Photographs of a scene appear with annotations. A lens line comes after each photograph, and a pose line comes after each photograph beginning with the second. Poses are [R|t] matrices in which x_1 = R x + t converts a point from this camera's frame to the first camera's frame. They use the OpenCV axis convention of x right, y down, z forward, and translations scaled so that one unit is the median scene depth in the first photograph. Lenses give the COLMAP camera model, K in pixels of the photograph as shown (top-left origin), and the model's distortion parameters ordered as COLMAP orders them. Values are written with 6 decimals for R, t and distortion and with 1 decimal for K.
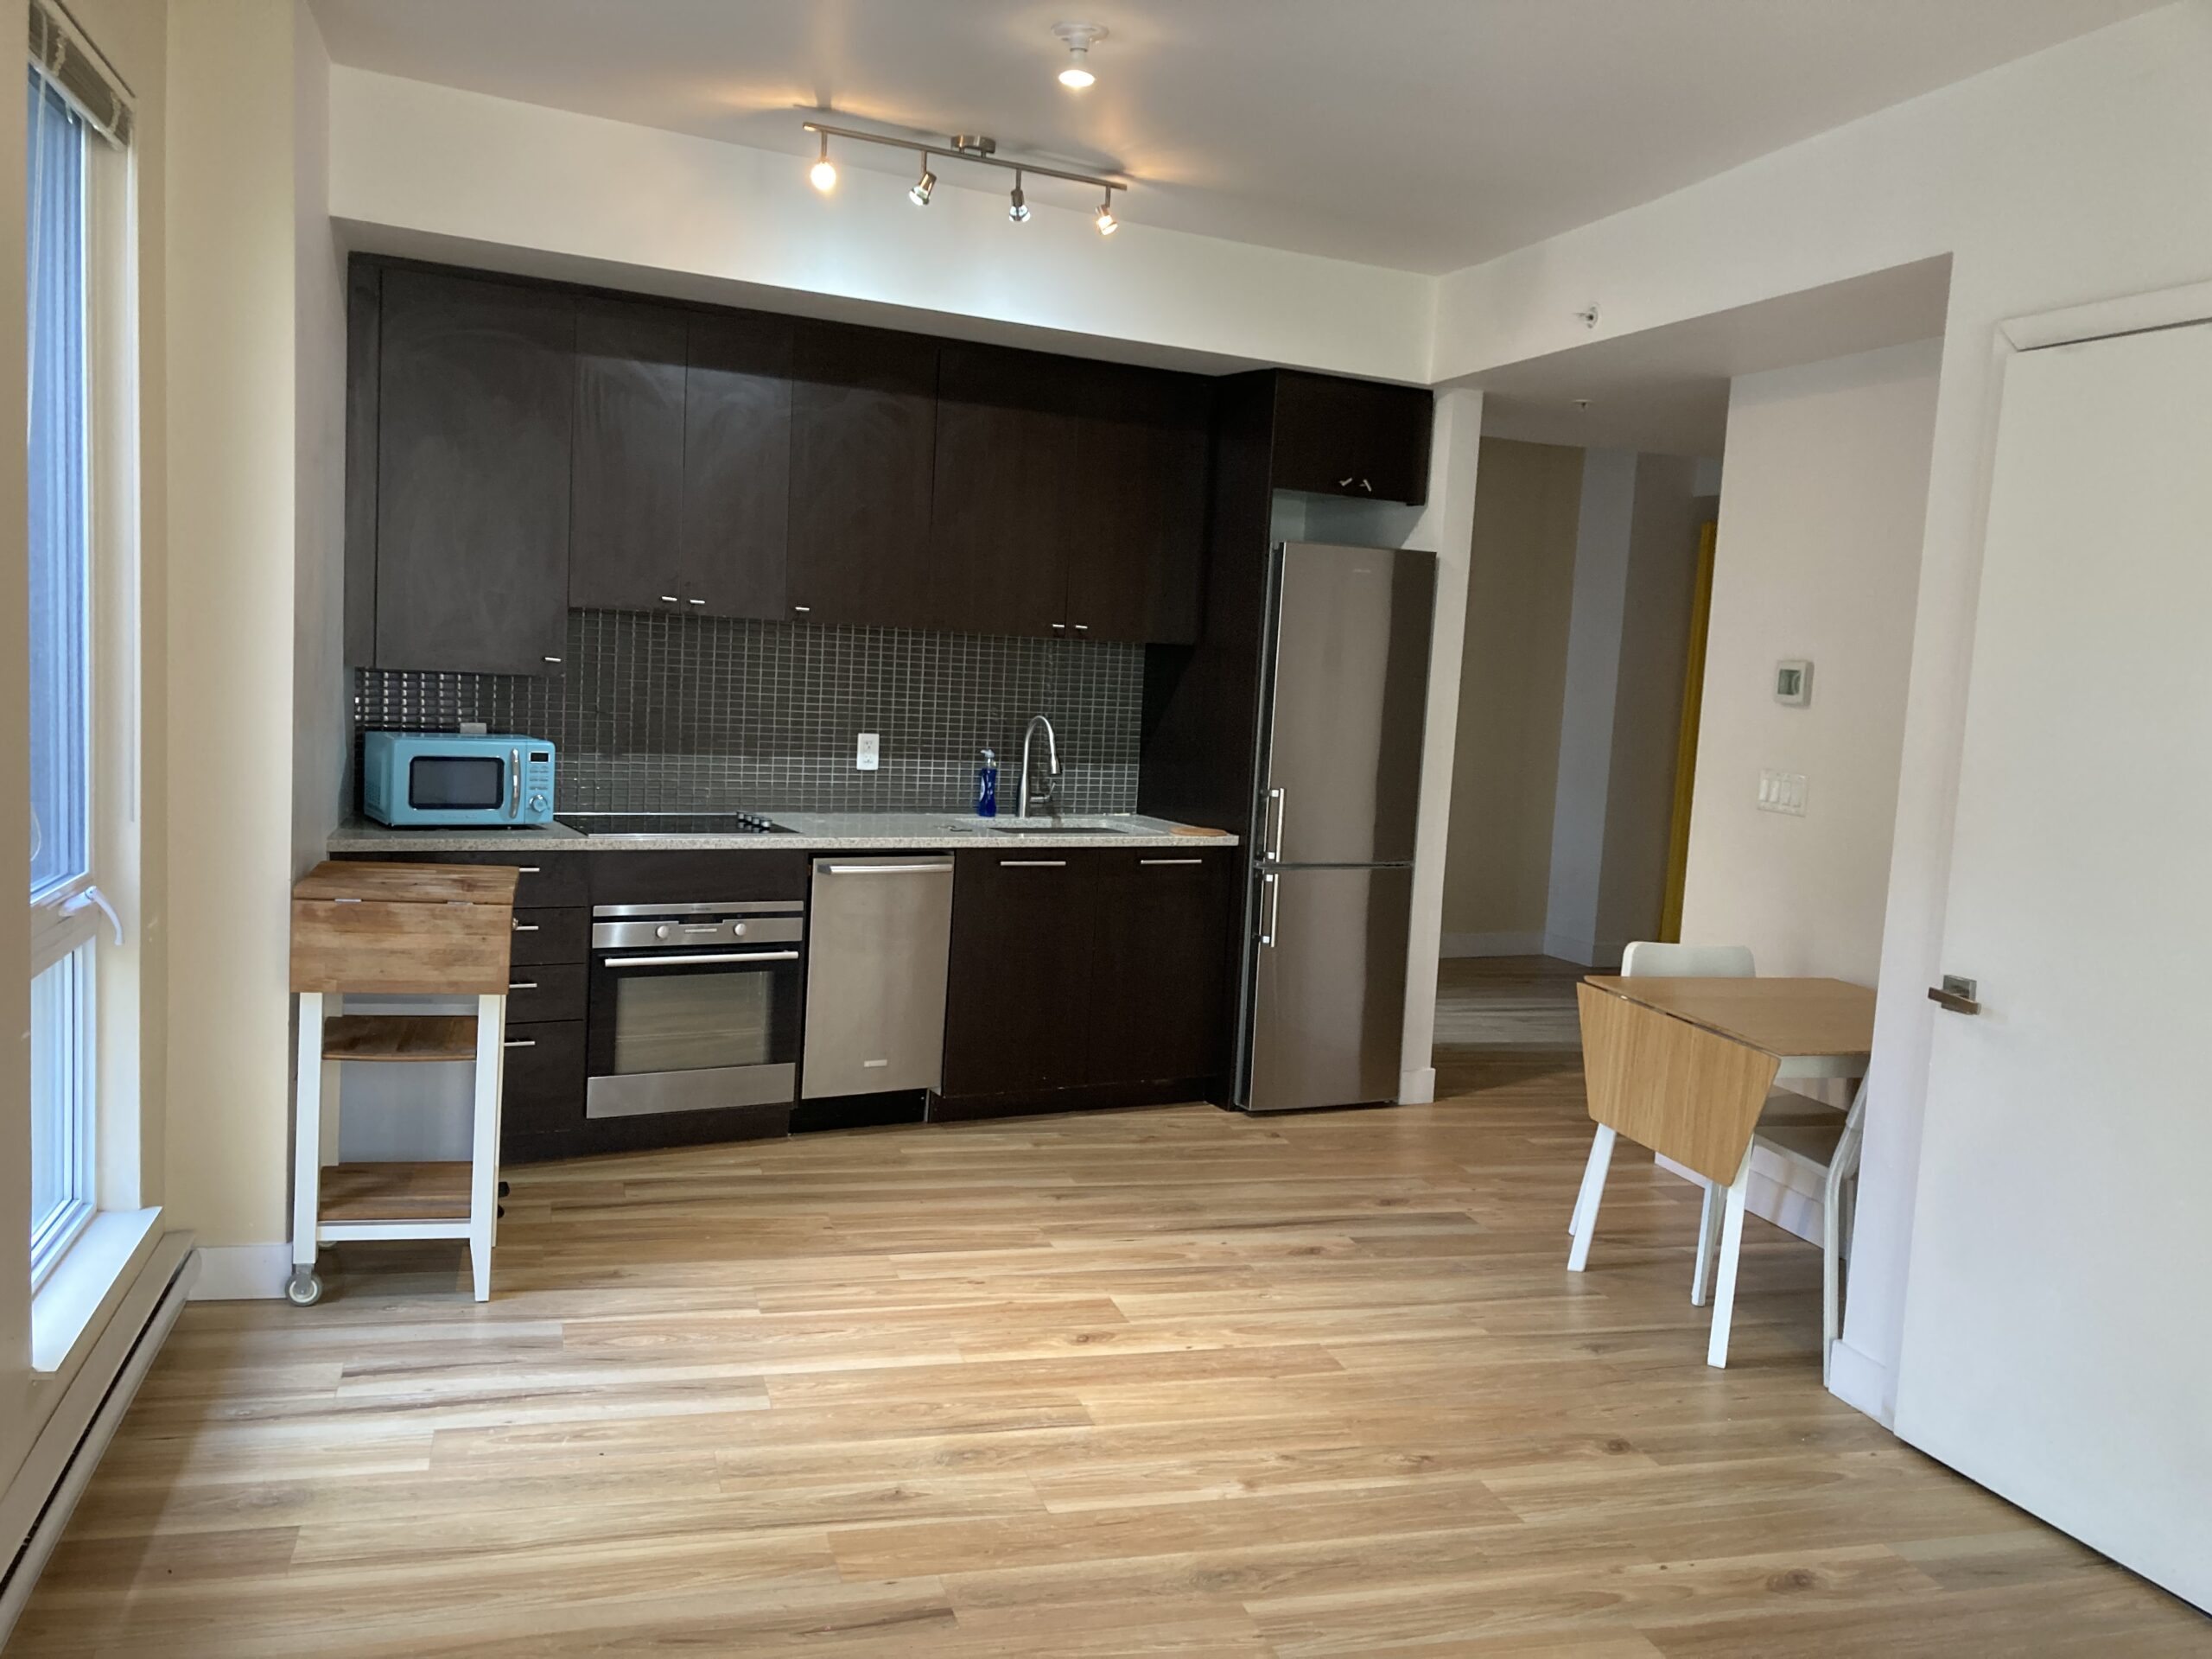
lens RADIAL K [[1817.6, 0, 1106.0], [0, 1817.6, 829.5], [0, 0, 1]] dist [0.014963, -0.002367]
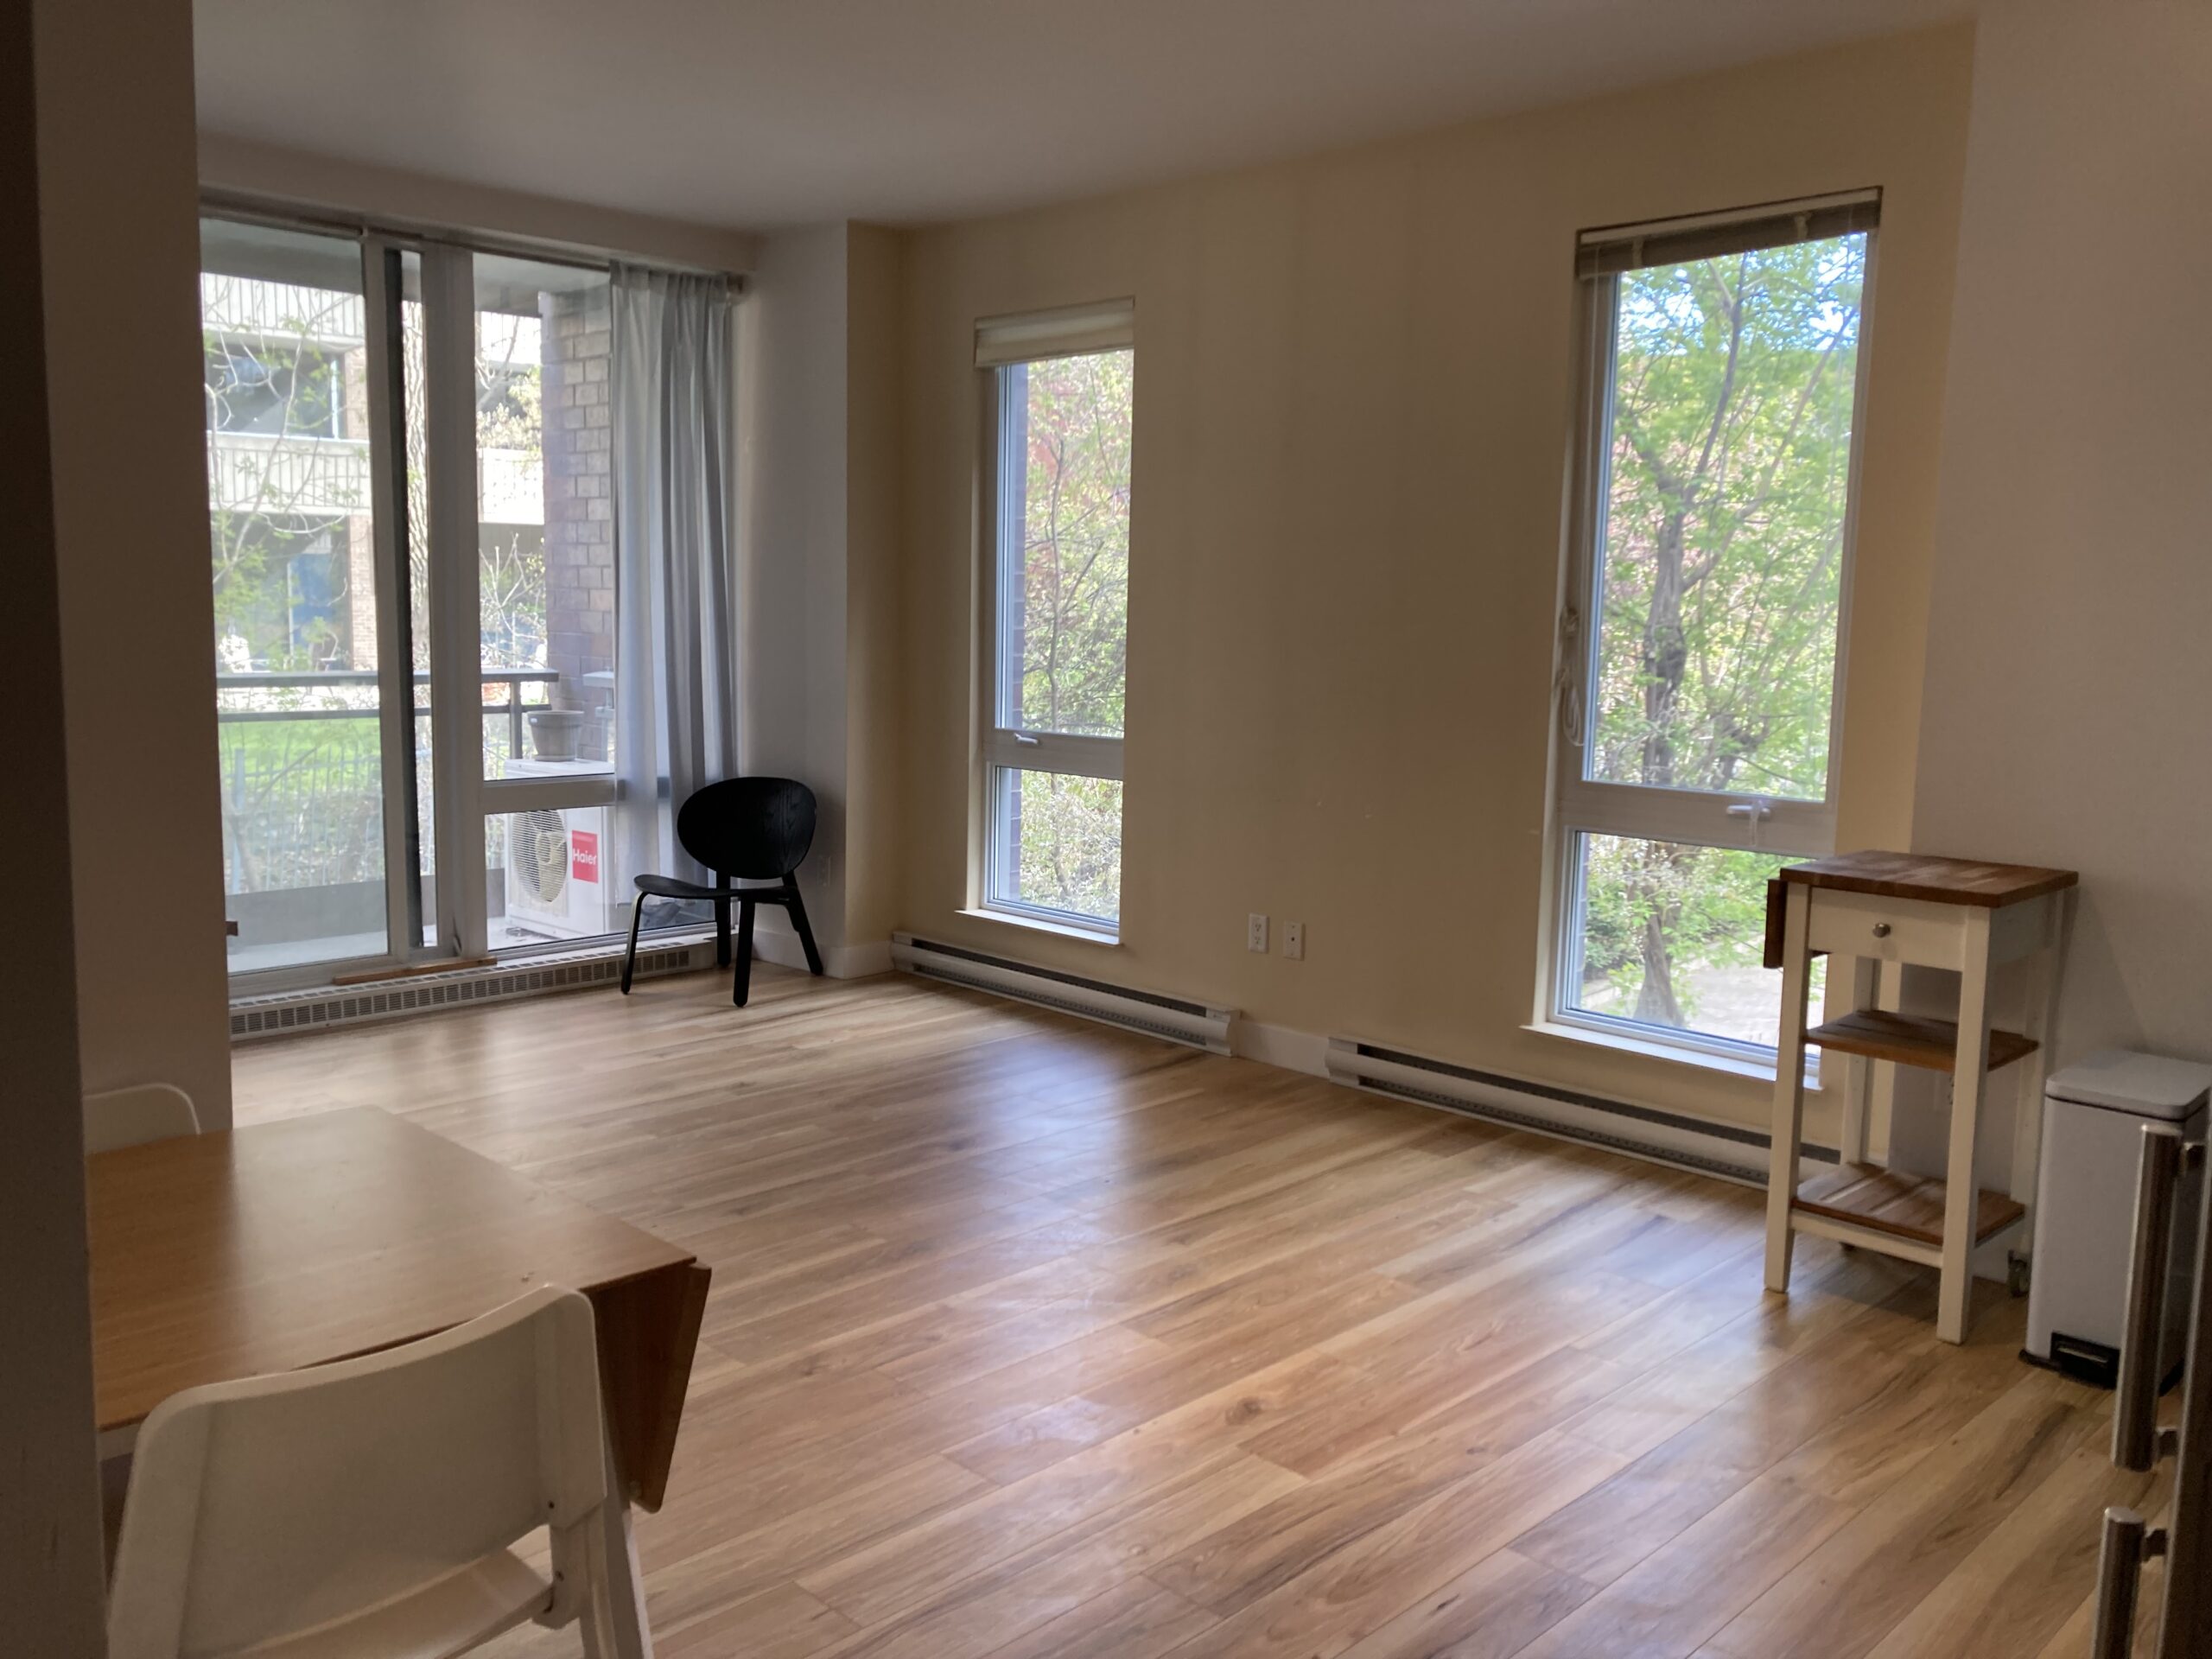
lens RADIAL K [[1817.6, 0, 1106.0], [0, 1817.6, 829.5], [0, 0, 1]] dist [0.014963, -0.002367]
pose [[-0.873356, -0.013144, -0.486905, 0.507645], [-0.119288, 0.974967, 0.187645, -0.139209], [0.472249, 0.221963, -0.853061, 1.817141]]
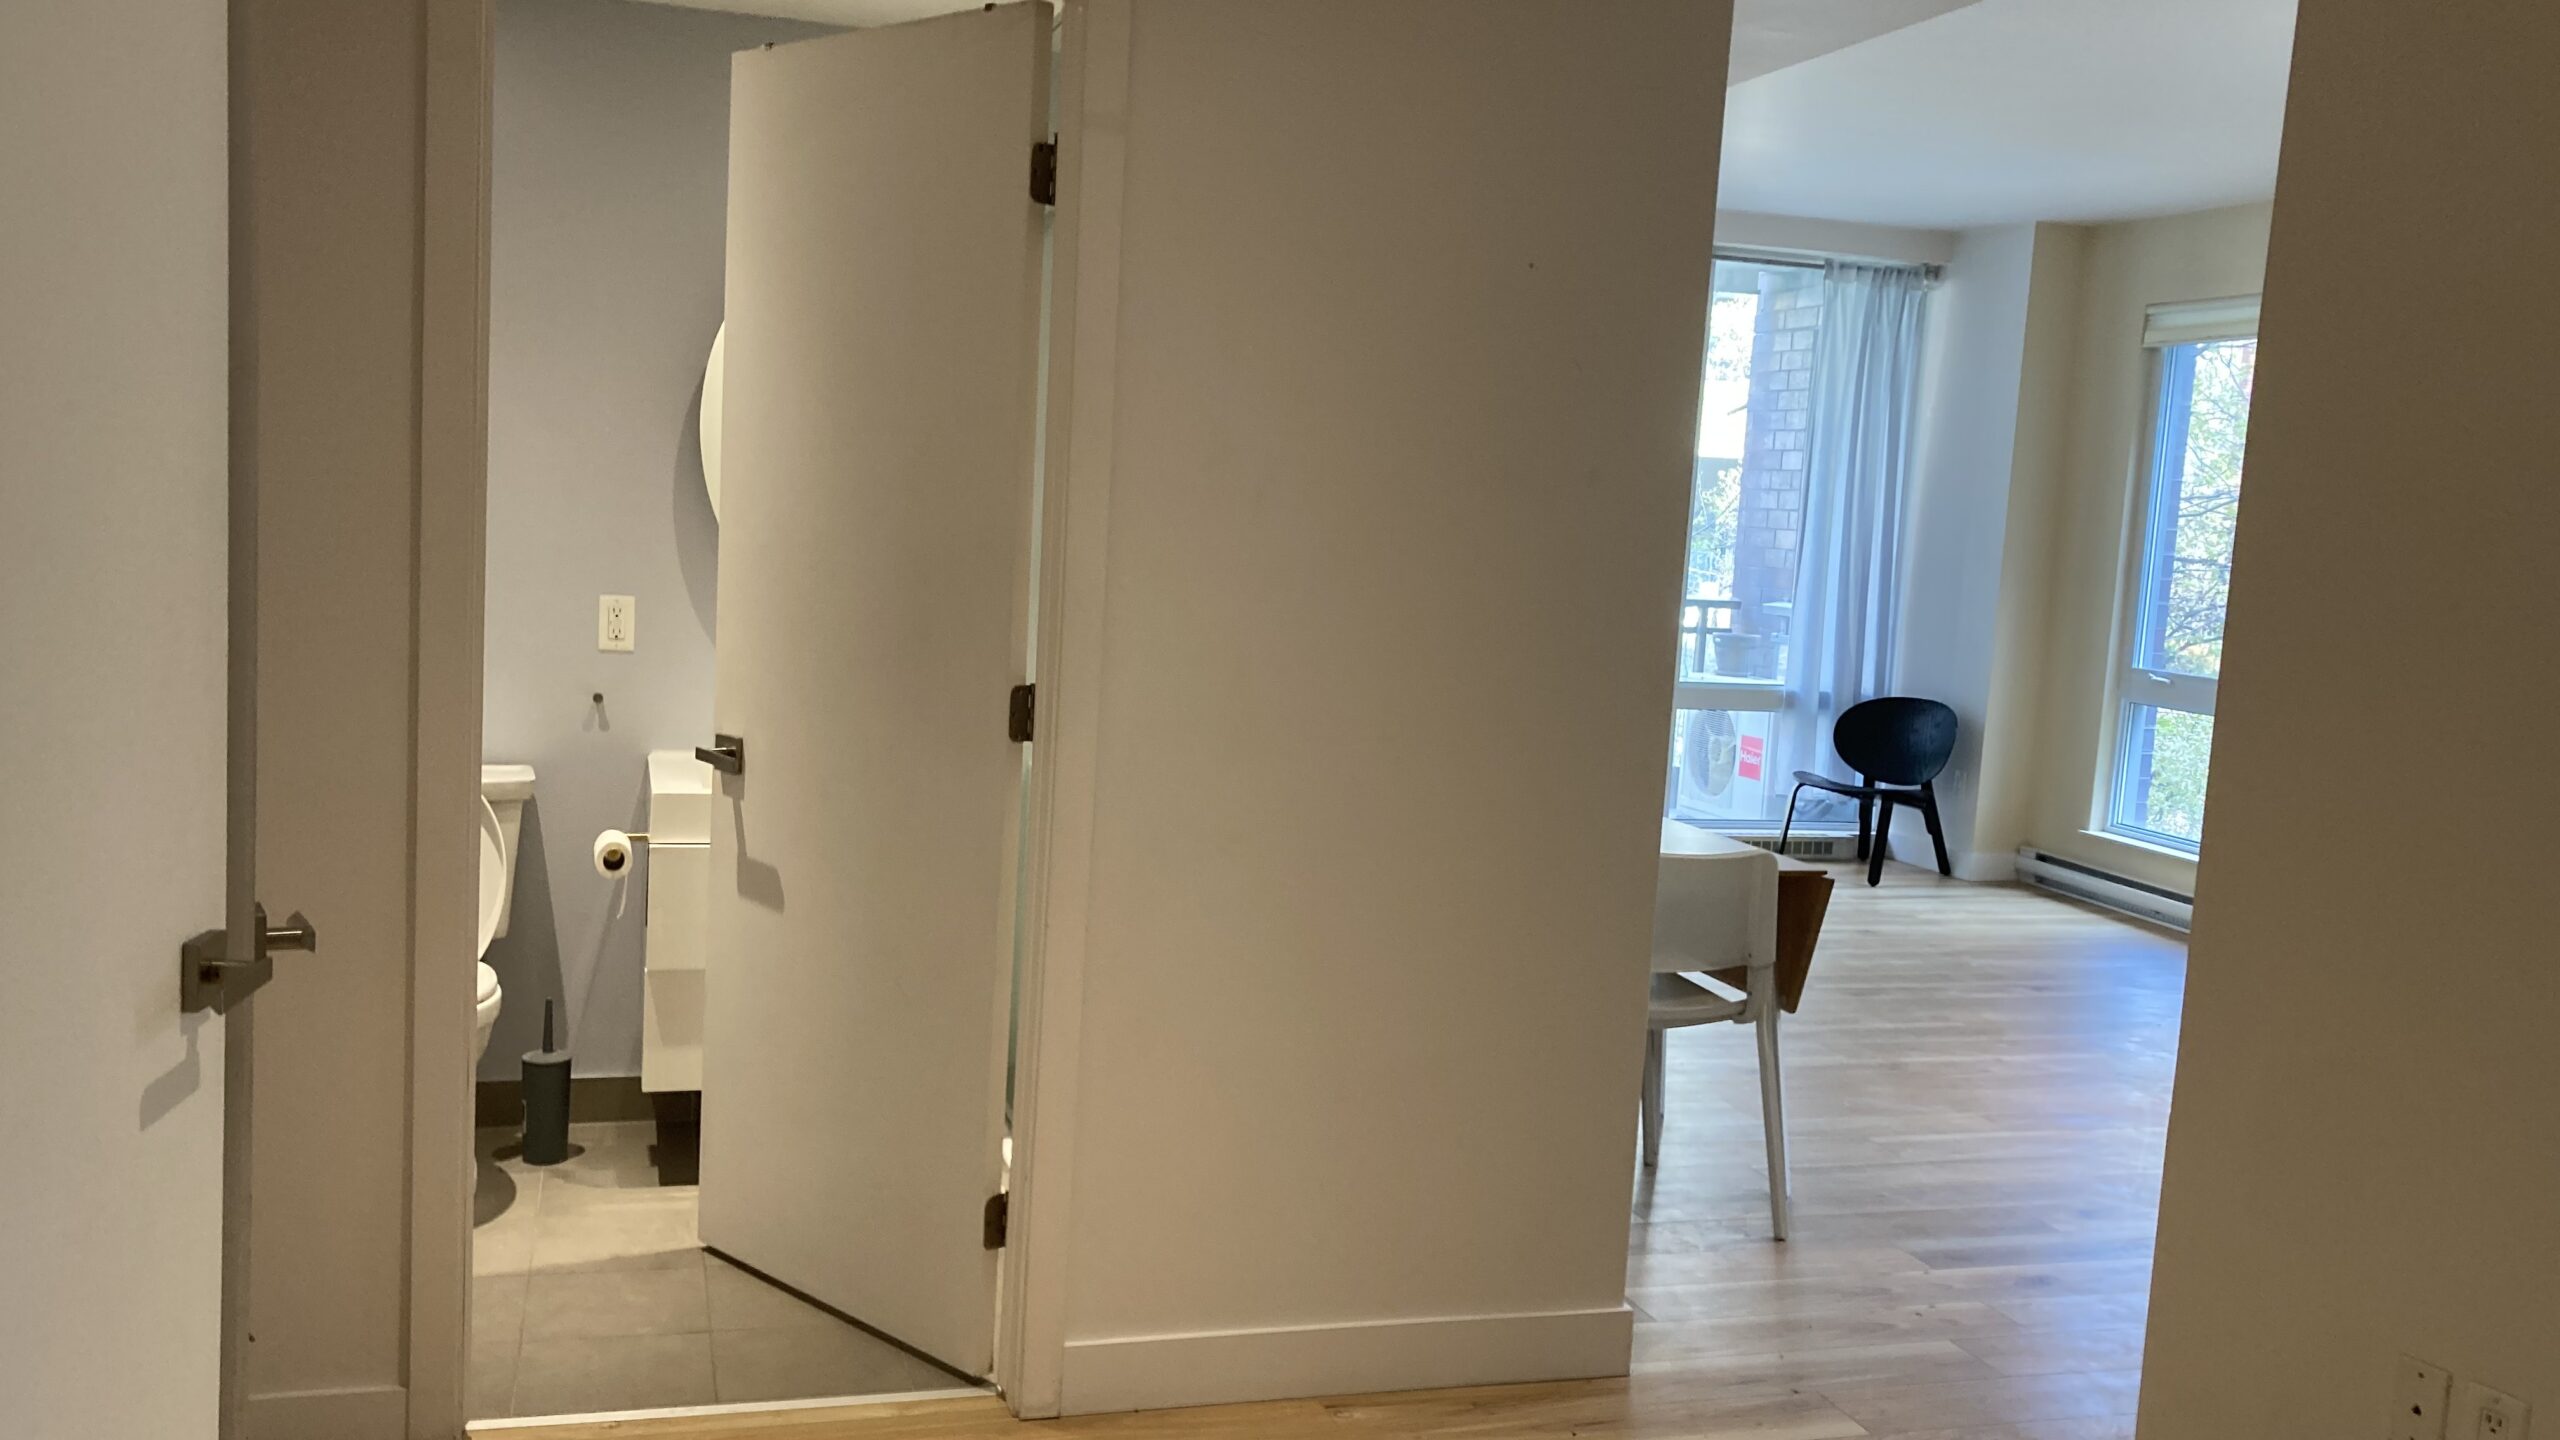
lens RADIAL K [[2053.4, 0, 1280.0], [0, 2053.4, 720.0], [0, 0, 1]] dist [0.029650, 0.000009]
pose [[-0.993129, -0.116203, -0.013867, 0.684887], [-0.116527, 0.970953, 0.208979, -0.196791], [-0.010819, 0.209159, -0.977822, 2.455180]]
